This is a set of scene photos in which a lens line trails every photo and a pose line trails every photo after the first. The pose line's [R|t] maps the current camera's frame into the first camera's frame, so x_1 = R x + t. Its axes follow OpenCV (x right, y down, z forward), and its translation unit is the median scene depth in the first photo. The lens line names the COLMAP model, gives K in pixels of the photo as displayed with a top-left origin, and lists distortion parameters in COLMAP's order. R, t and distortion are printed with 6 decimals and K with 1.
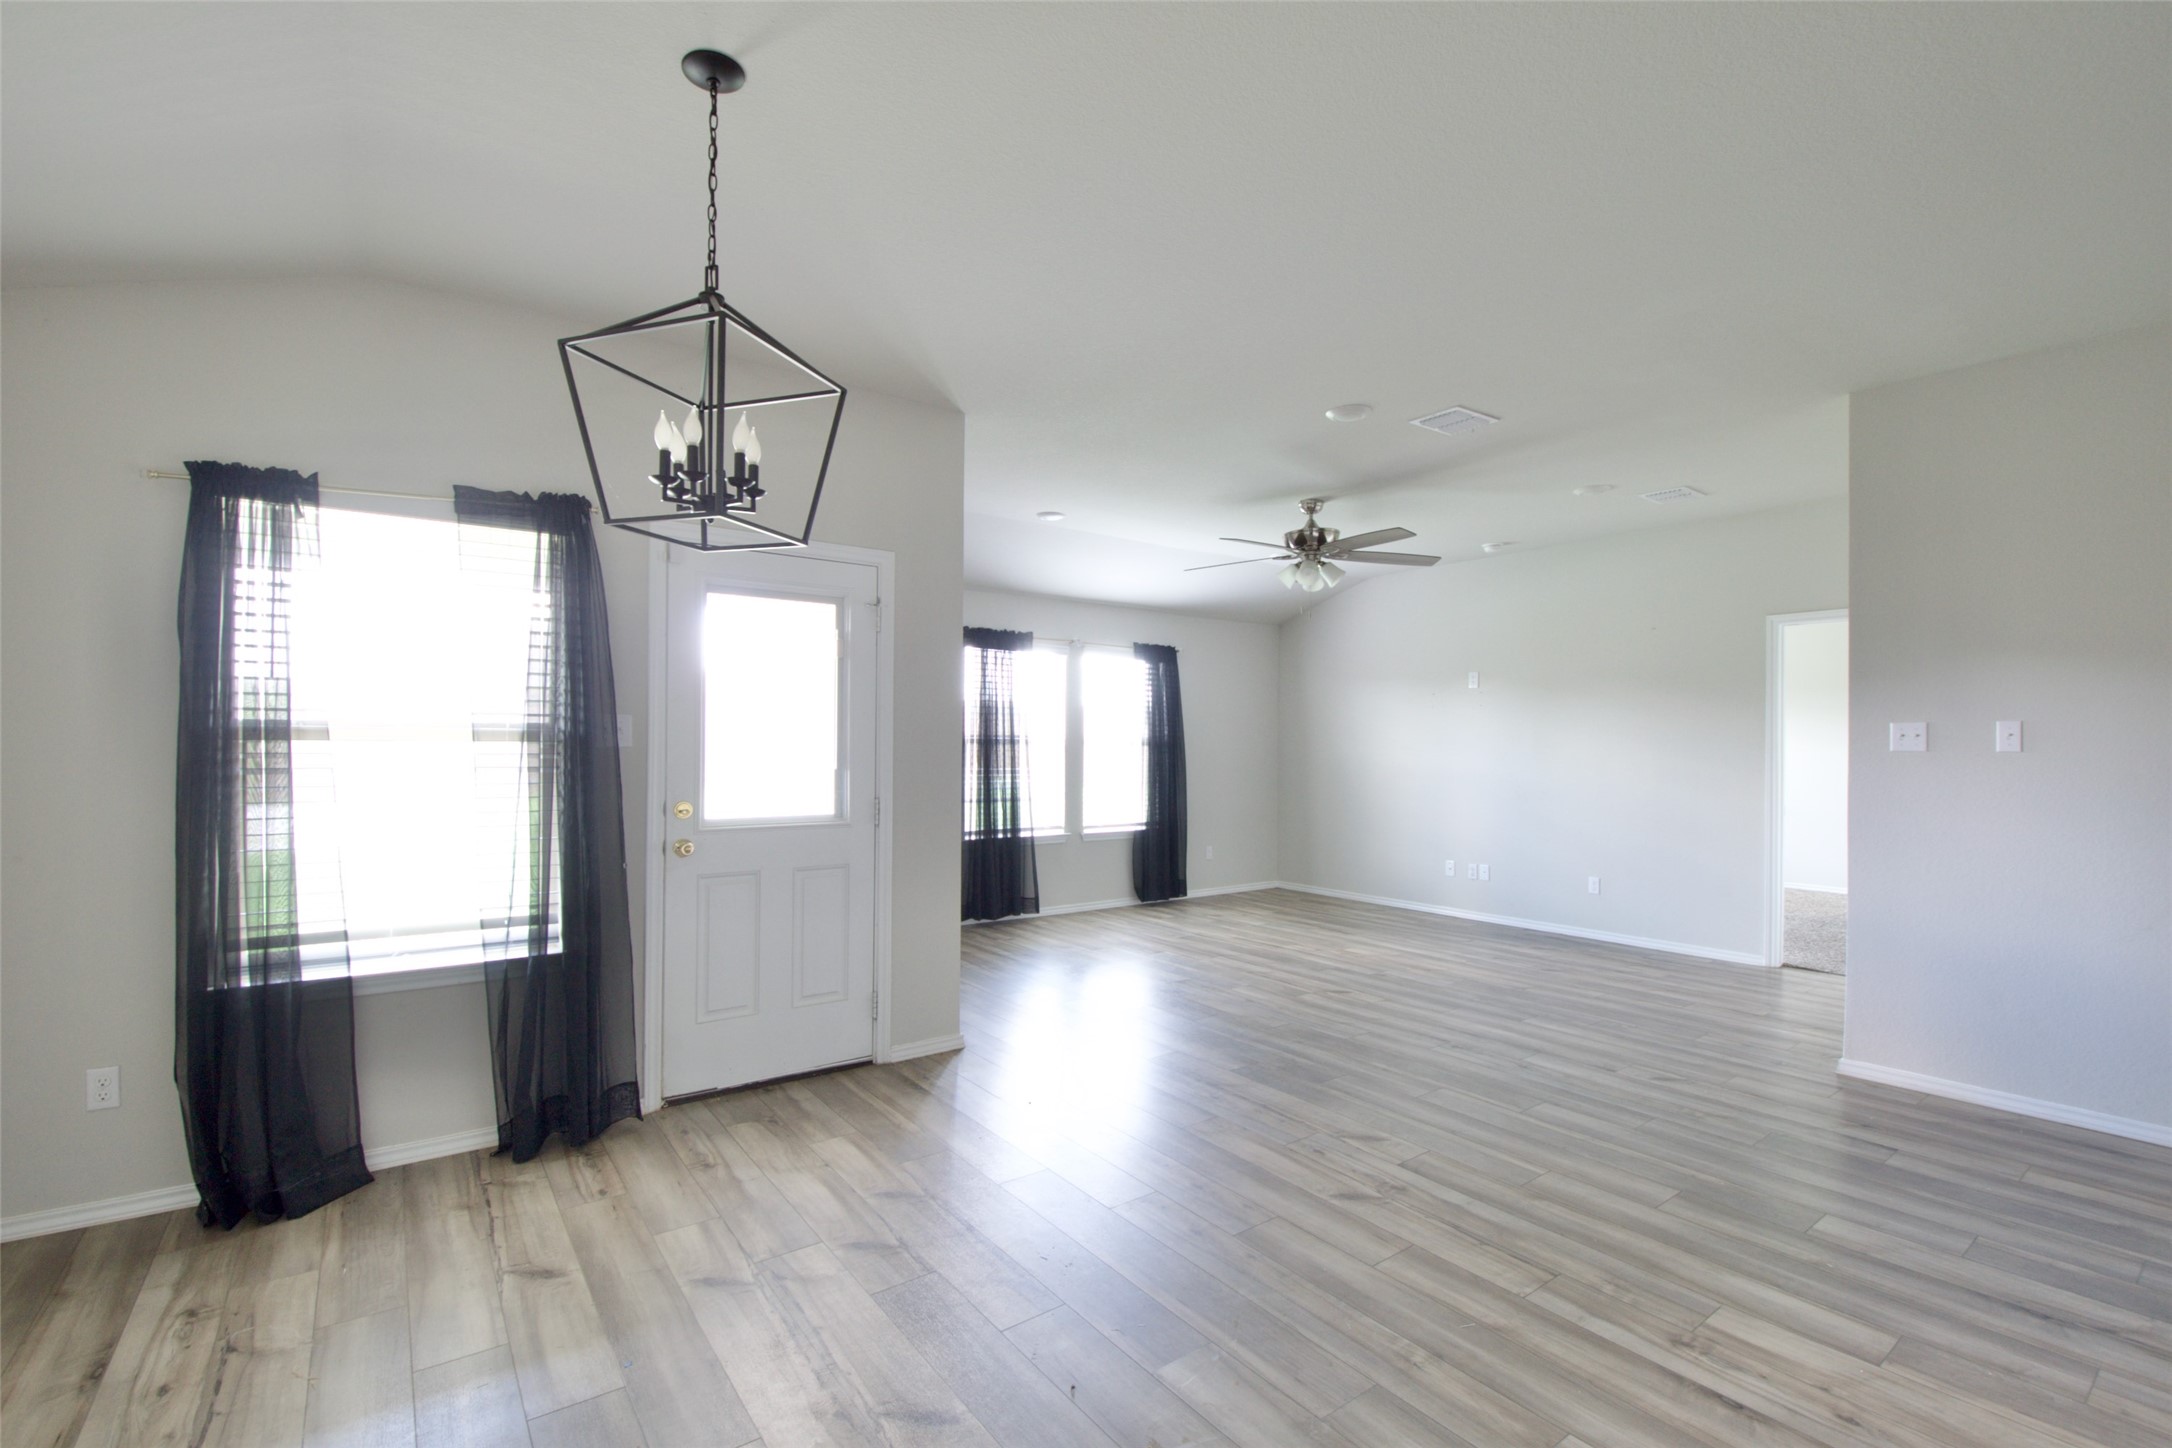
lens RADIAL K [[949.2, 0, 1076.0], [0, 949.2, 740.4], [0, 0, 1]] dist [0.013644, -0.019432]
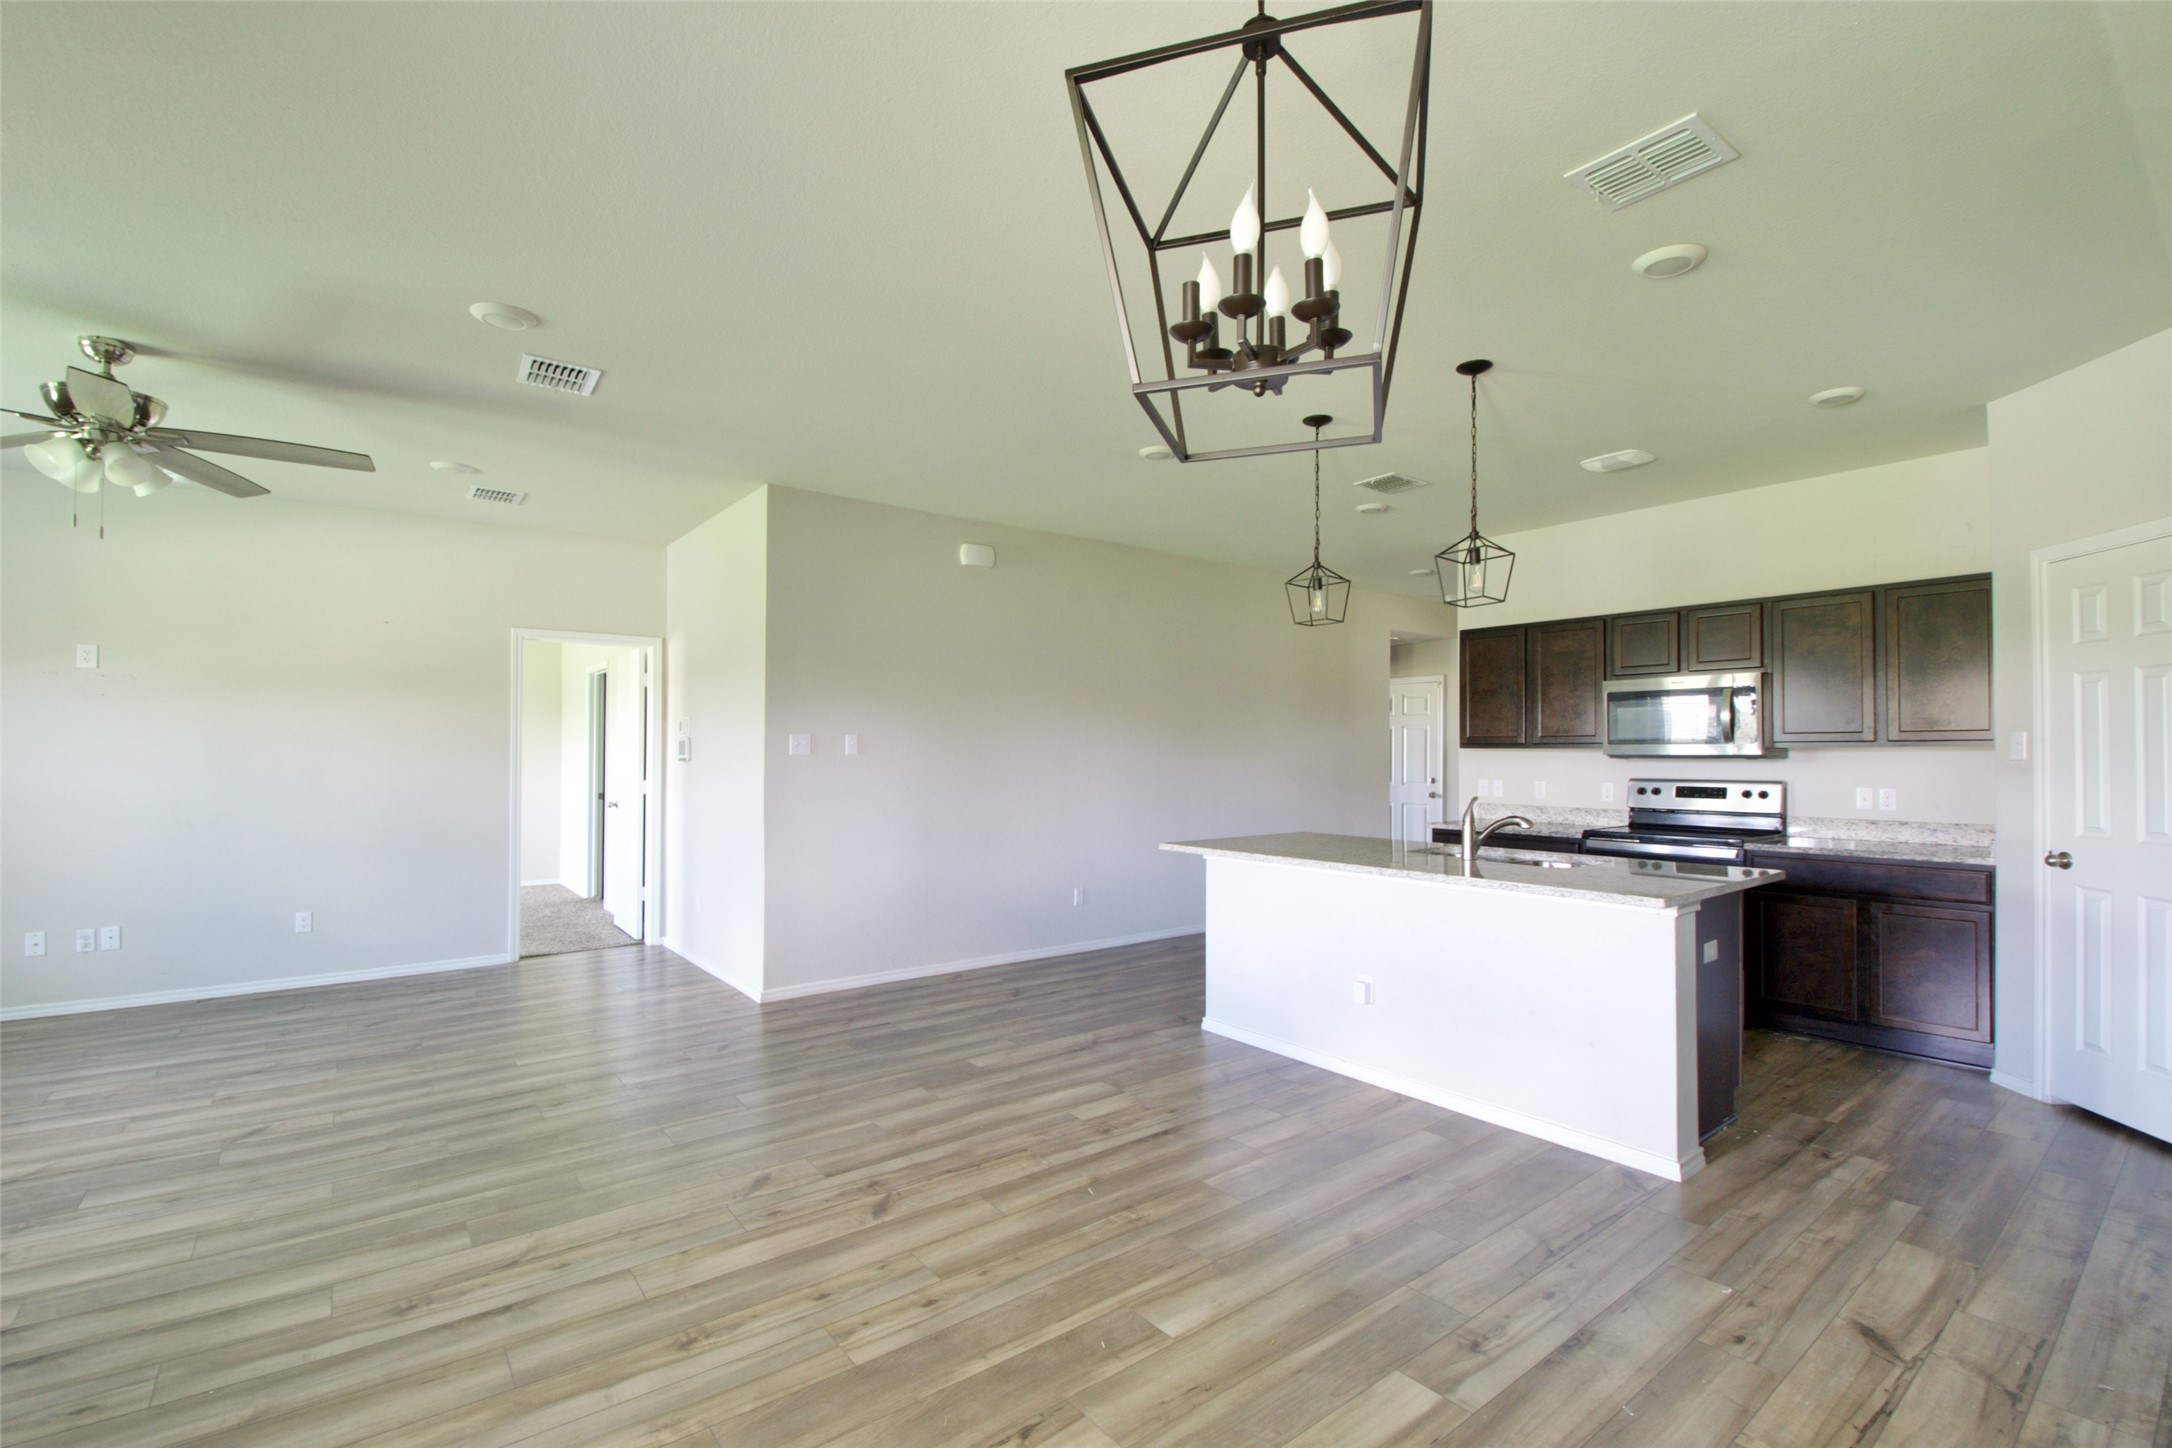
lens RADIAL K [[950.8, 0, 1092.9], [0, 950.8, 731.8], [0, 0, 1]] dist [0.014804, -0.018731]
pose [[-0.041202, 0.016591, 0.999013, -0.556335], [-0.002410, 0.999858, -0.016704, -0.000412], [-0.999148, -0.003096, -0.041156, 0.635928]]
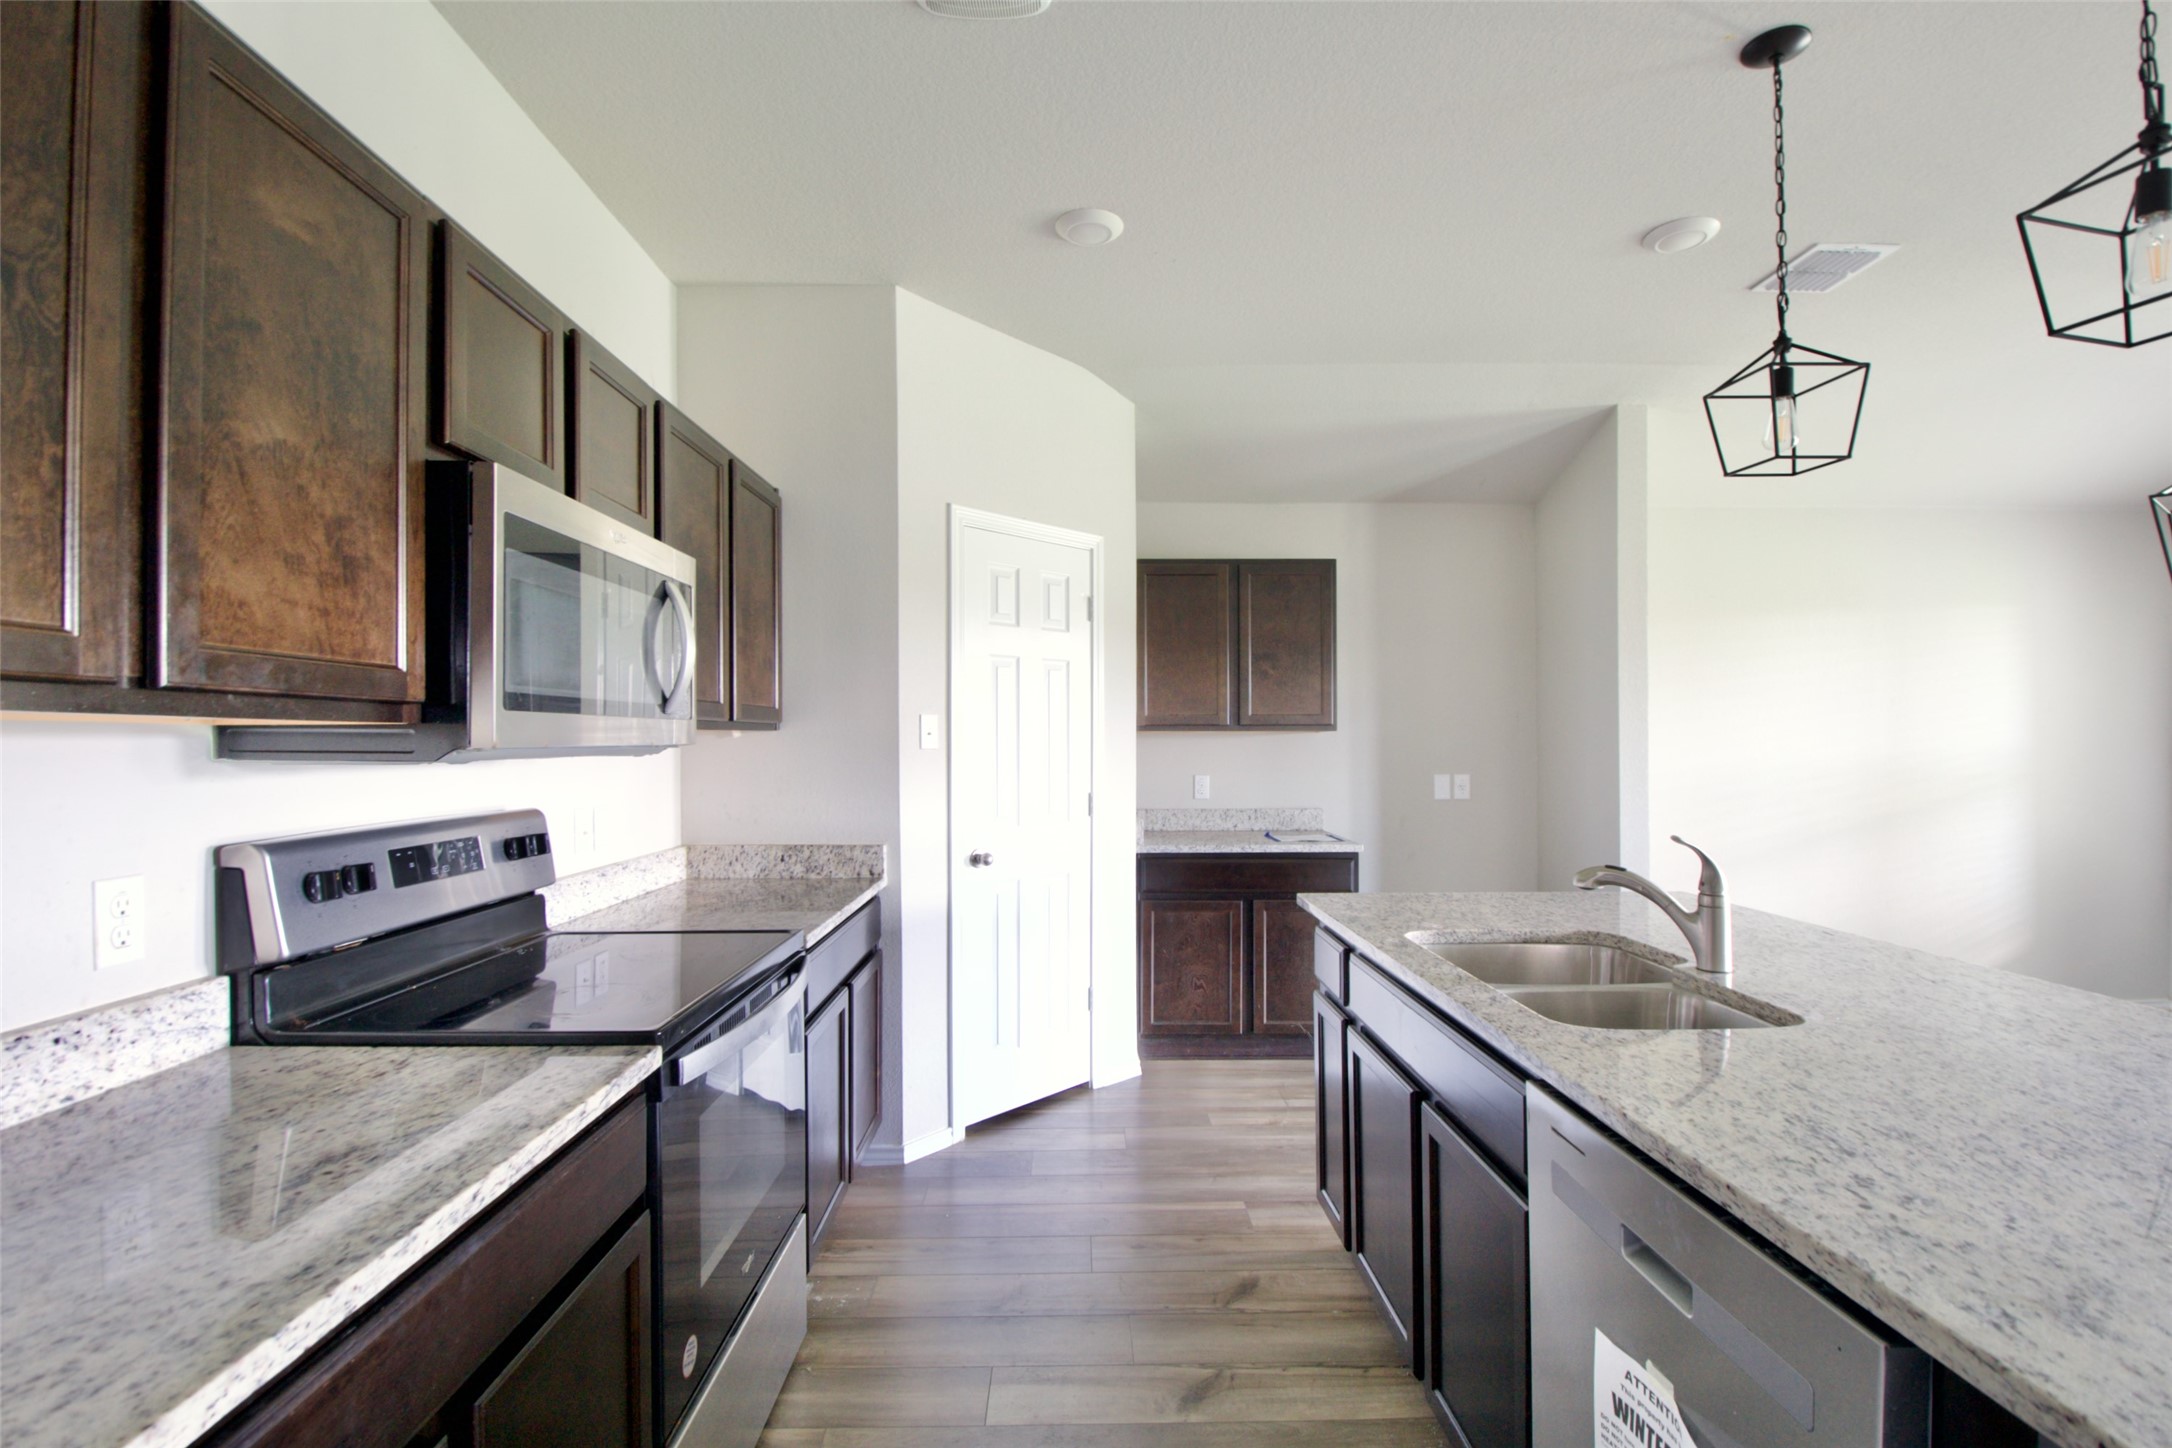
lens RADIAL K [[979.9, 0, 1086.0], [0, 979.9, 724.0], [0, 0, 1]] dist [-0.000074, -0.000043]
pose [[-0.580760, -0.017061, -0.813896, 1.104518], [0.002317, 0.999742, -0.022610, 0.009565], [0.814071, -0.015017, -0.580571, 0.200550]]
